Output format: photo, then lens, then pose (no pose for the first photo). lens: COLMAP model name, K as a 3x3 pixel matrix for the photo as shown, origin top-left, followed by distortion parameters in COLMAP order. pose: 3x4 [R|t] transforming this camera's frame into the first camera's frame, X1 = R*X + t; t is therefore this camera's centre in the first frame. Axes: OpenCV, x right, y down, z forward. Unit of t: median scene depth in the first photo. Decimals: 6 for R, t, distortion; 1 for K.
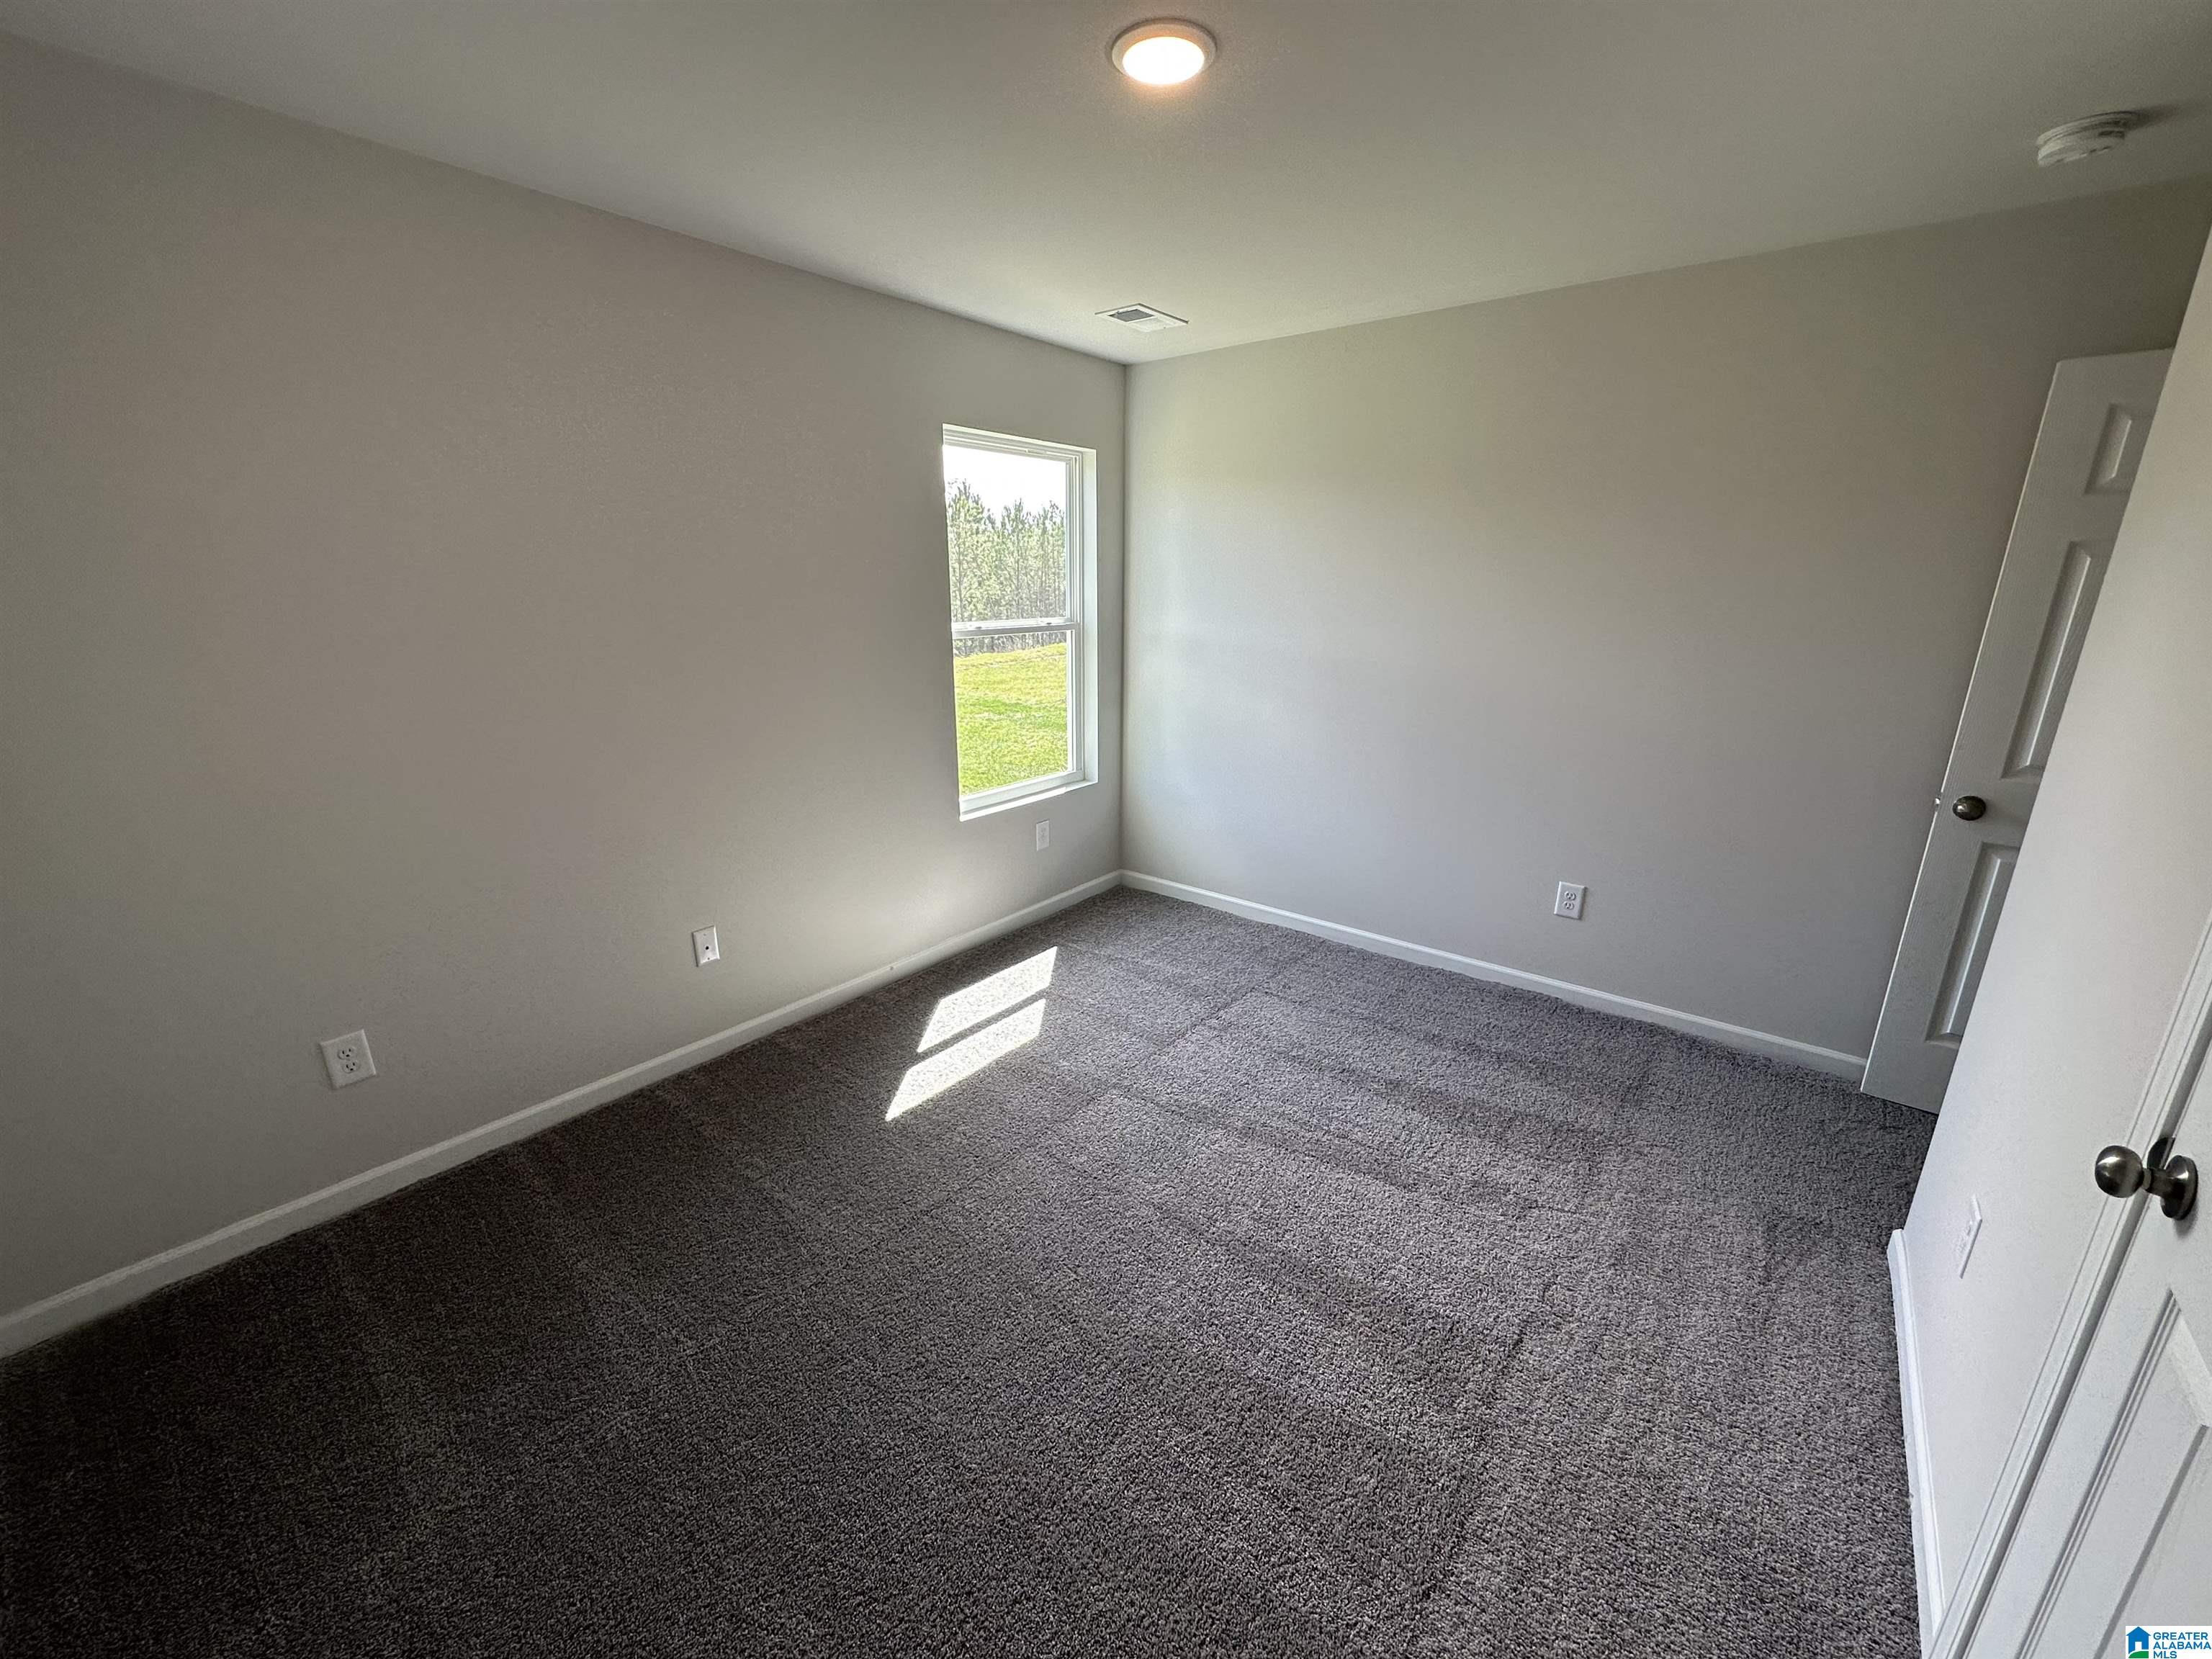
lens RADIAL K [[881.0, 0, 1104.8], [0, 881.0, 829.2], [0, 0, 1]] dist [-0.002478, 0.000229]
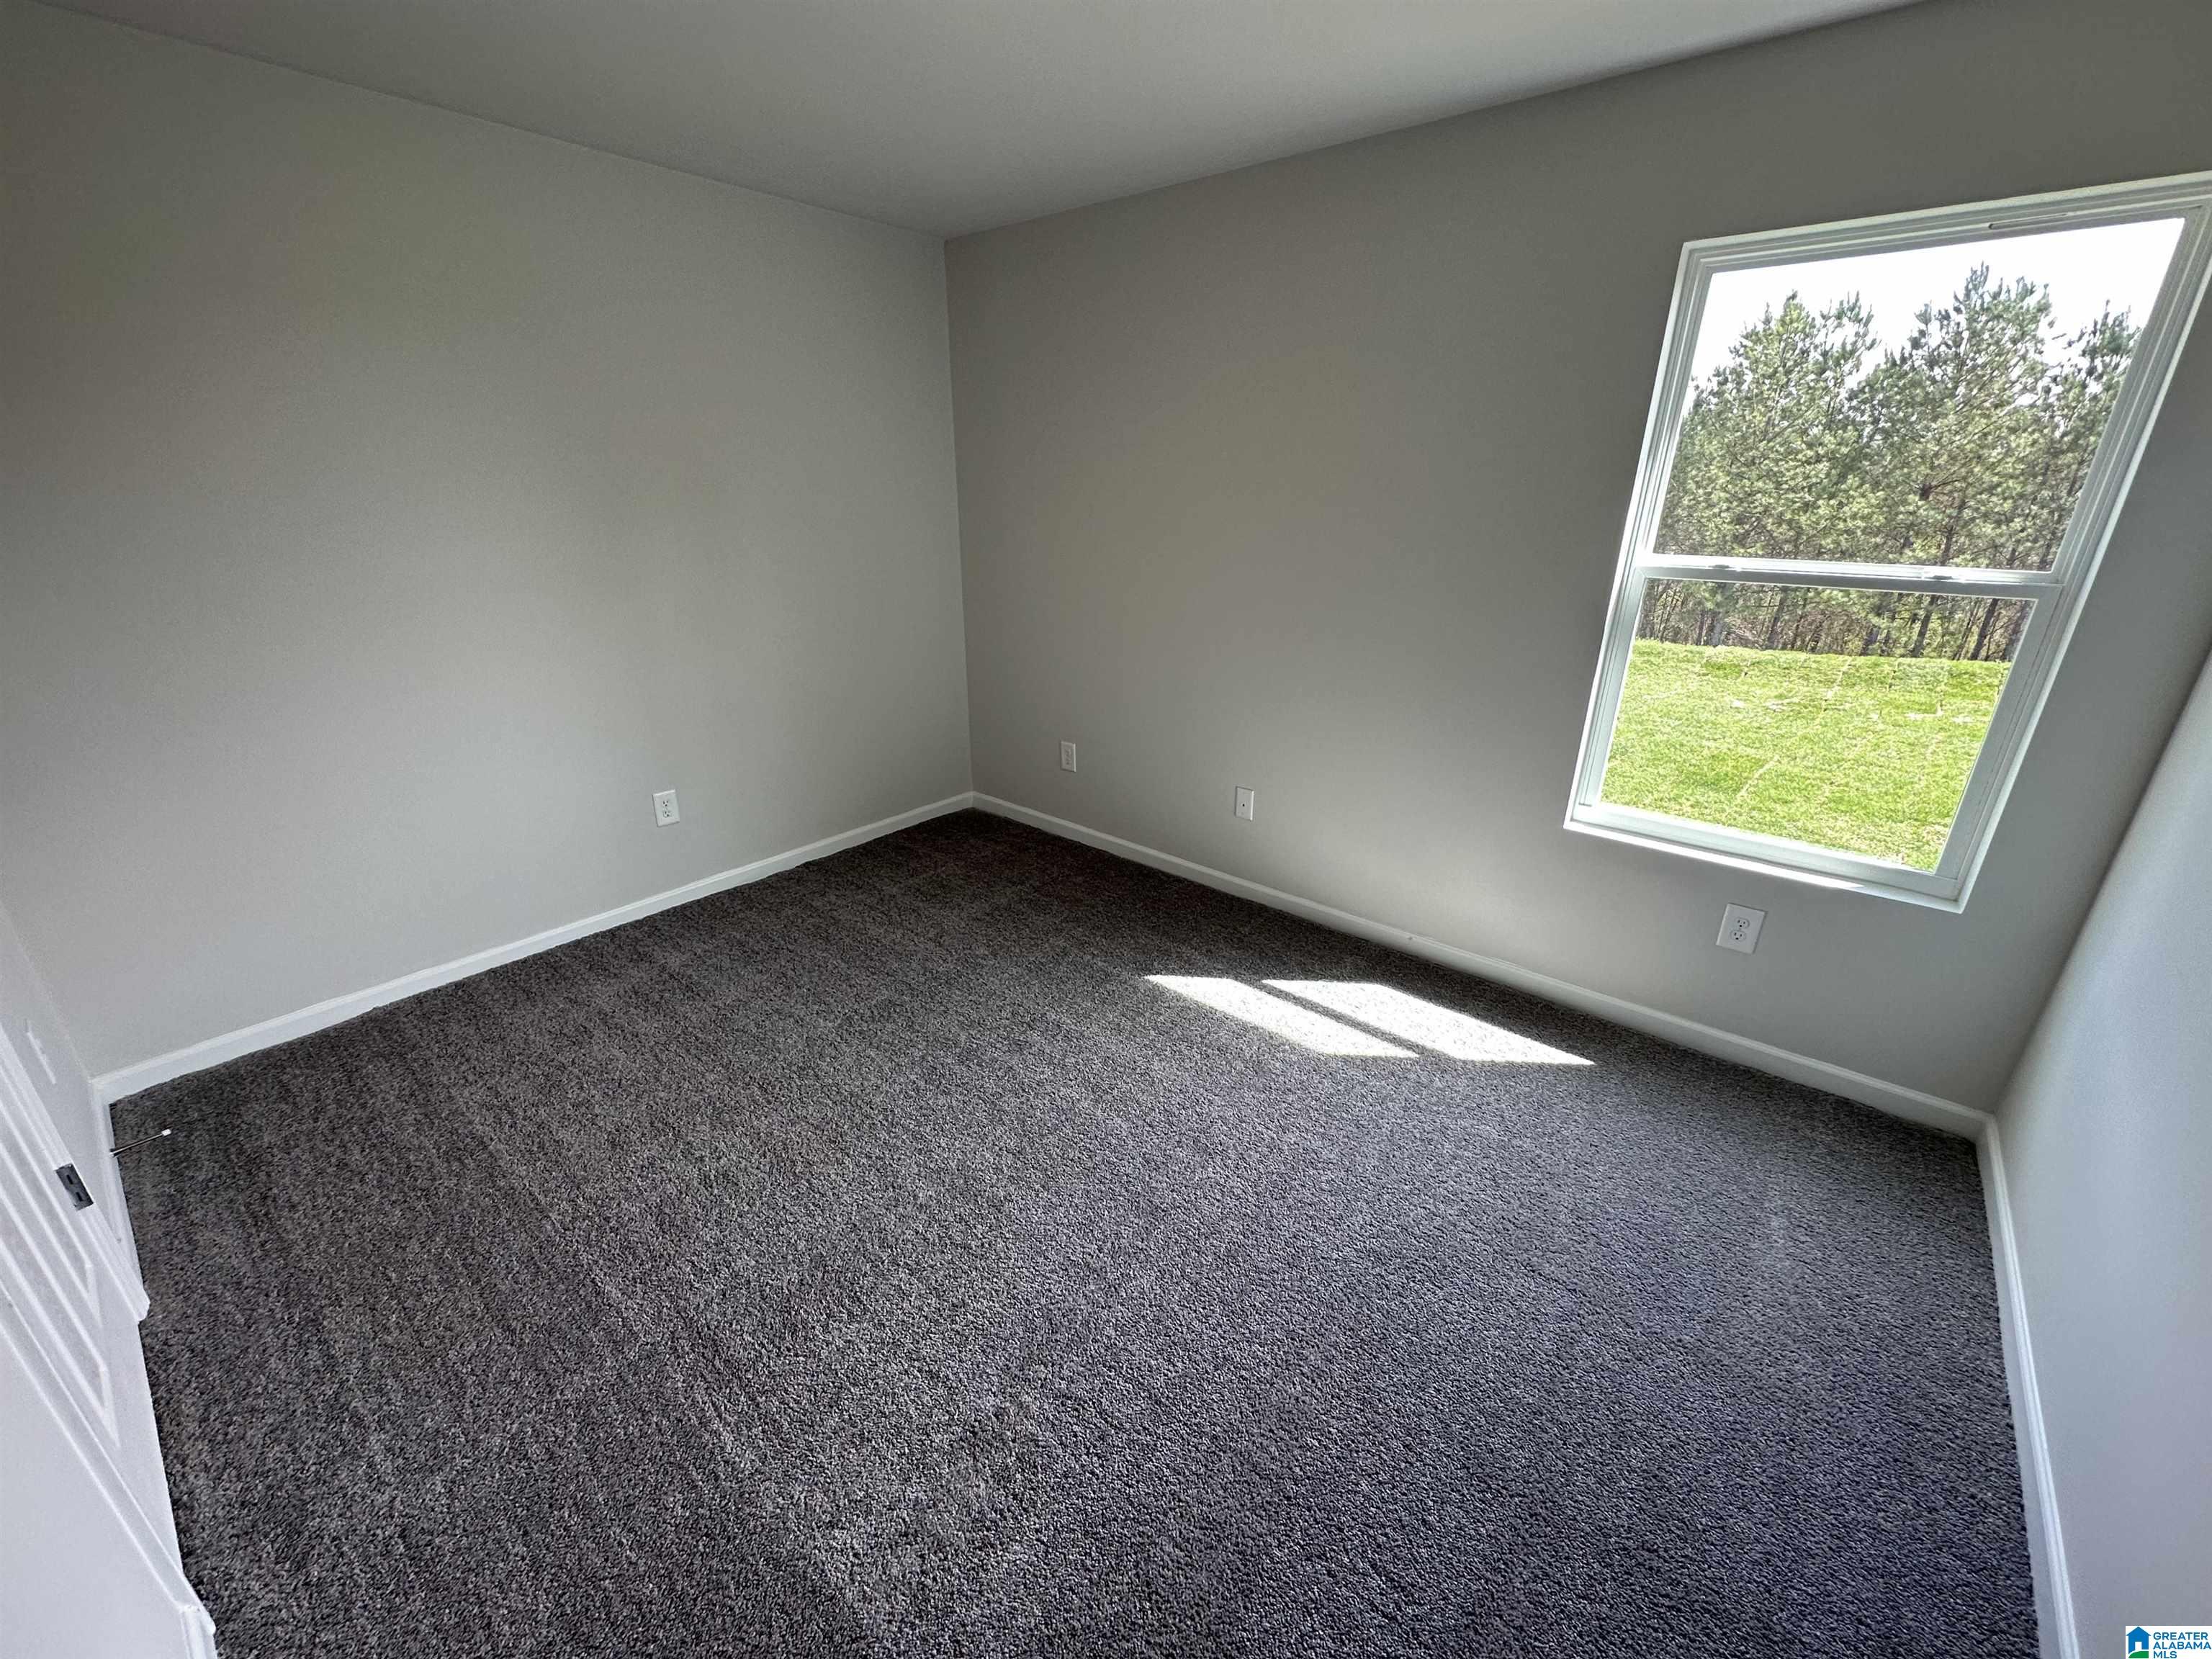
lens RADIAL K [[881.0, 0, 1104.8], [0, 881.0, 829.2], [0, 0, 1]] dist [-0.002478, 0.000229]
pose [[-0.027433, 0.362370, -0.931631, 0.544223], [-0.278739, 0.892243, 0.355257, -0.166151], [0.959975, 0.269427, 0.076529, 0.592974]]
